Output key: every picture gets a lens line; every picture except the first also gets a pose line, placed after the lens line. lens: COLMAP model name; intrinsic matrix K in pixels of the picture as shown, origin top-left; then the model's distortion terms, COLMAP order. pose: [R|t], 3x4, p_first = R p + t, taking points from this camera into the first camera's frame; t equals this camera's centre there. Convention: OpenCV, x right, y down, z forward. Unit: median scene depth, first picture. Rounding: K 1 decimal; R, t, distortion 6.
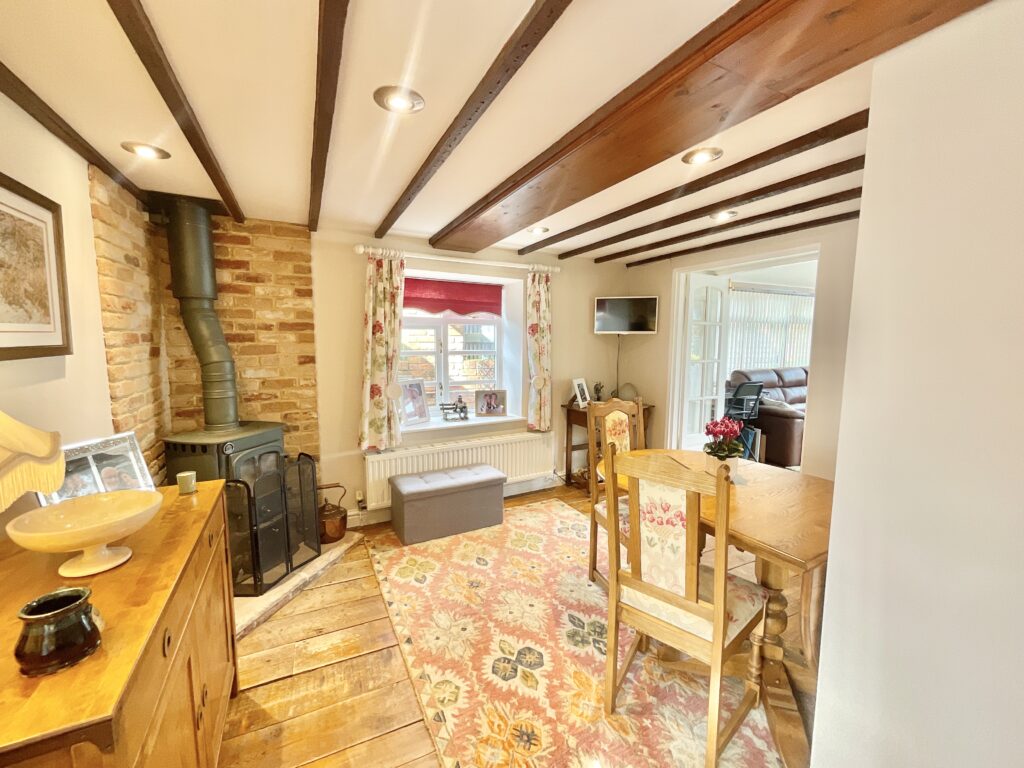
lens RADIAL K [[416.9, 0, 512.4], [0, 416.9, 383.3], [0, 0, 1]] dist [-0.005352, 0.000766]
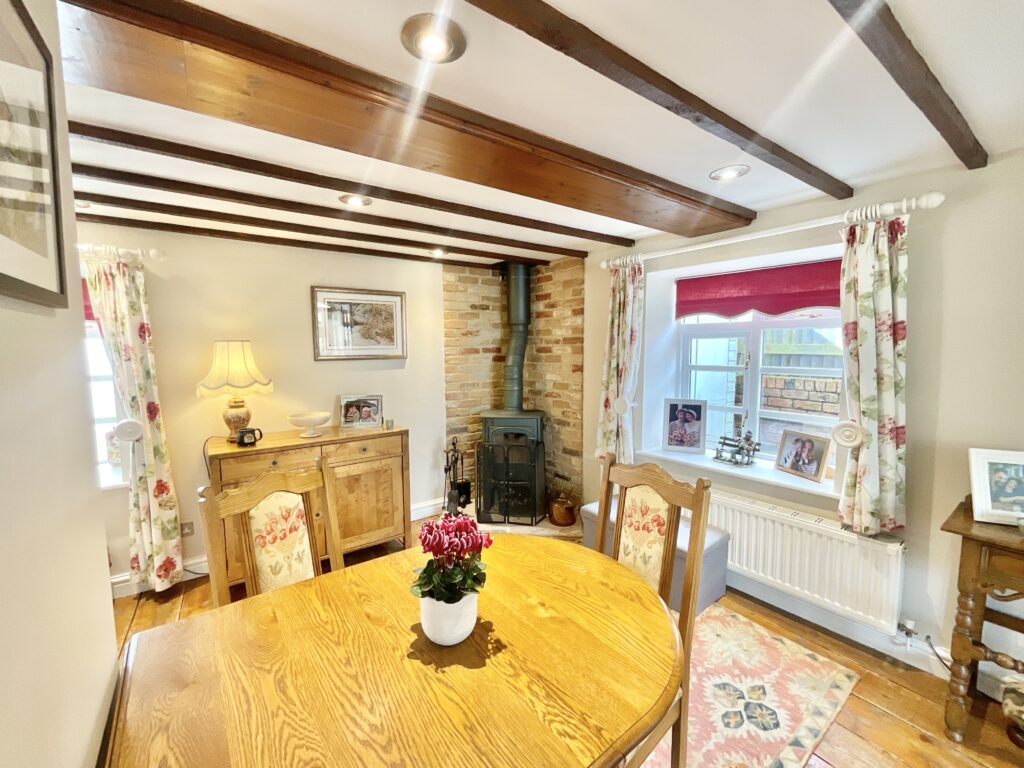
lens RADIAL K [[416.9, 0, 510.5], [0, 416.9, 382.1], [0, 0, 1]] dist [-0.005352, 0.000766]
pose [[0.155662, 0.078545, -0.984683, 0.652841], [-0.099233, 0.993034, 0.063524, -0.075527], [0.982813, 0.087825, 0.162372, 0.638845]]
